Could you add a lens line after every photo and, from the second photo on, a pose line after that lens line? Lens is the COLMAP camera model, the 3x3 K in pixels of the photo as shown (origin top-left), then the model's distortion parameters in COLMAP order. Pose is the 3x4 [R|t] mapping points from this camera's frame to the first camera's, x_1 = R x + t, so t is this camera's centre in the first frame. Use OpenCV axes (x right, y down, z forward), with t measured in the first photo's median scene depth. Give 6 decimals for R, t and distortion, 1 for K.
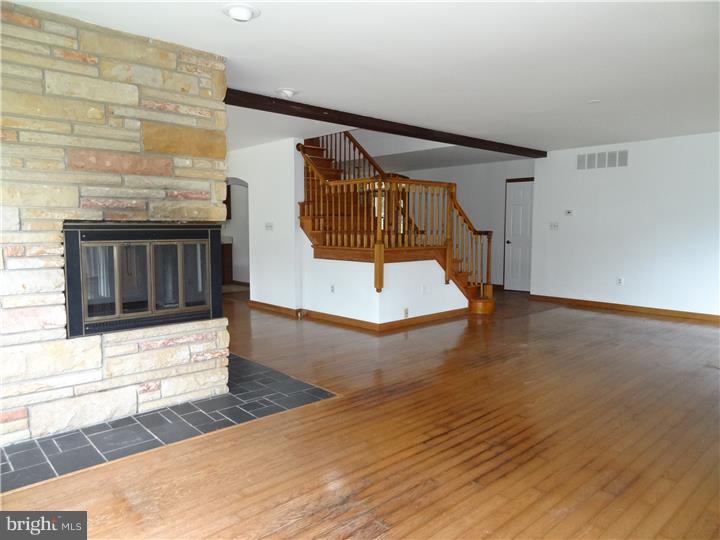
lens RADIAL K [[503.2, 0, 360.1], [0, 503.2, 272.4], [0, 0, 1]] dist [-0.015993, 0.009901]
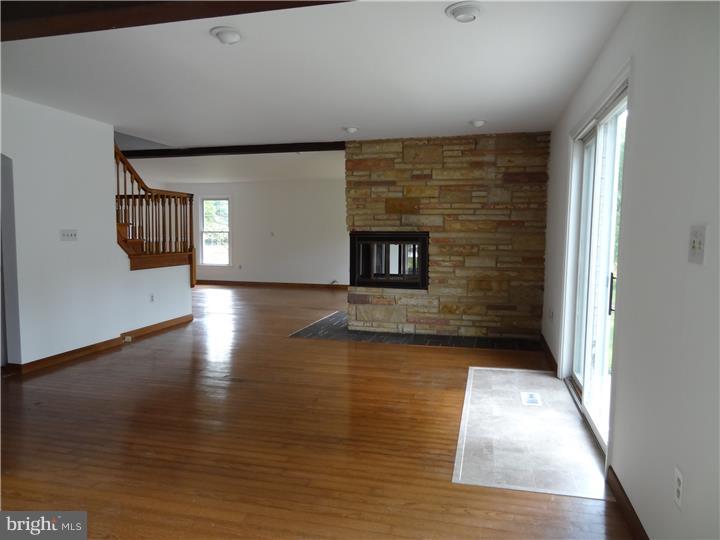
lens RADIAL K [[503.2, 0, 362.8], [0, 503.2, 269.5], [0, 0, 1]] dist [-0.015993, 0.009901]
pose [[-0.544157, -0.066627, 0.836334, -1.007148], [0.073050, 0.989293, 0.126342, -0.106853], [-0.835797, 0.129844, -0.533464, 1.084513]]
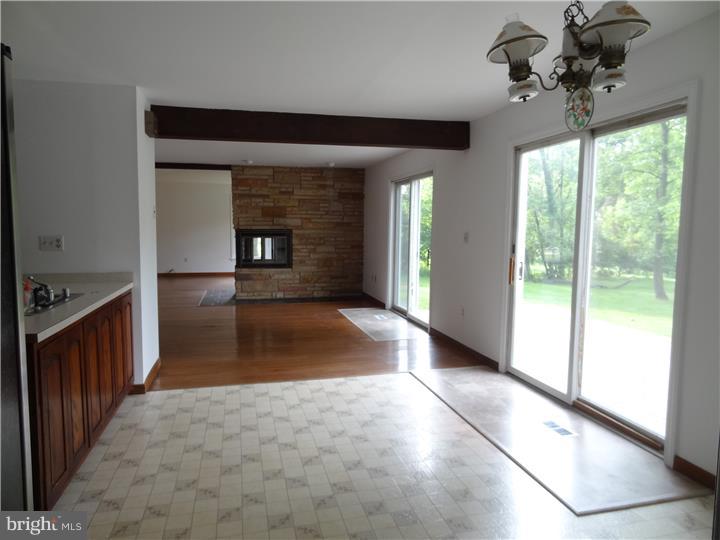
lens RADIAL K [[503.2, 0, 363.0], [0, 503.2, 267.7], [0, 0, 1]] dist [-0.015993, 0.009901]
pose [[-0.877766, -0.047273, 0.476752, -1.126753], [0.037179, 0.985397, 0.166161, -0.165502], [-0.477645, 0.163576, -0.863191, 1.573549]]
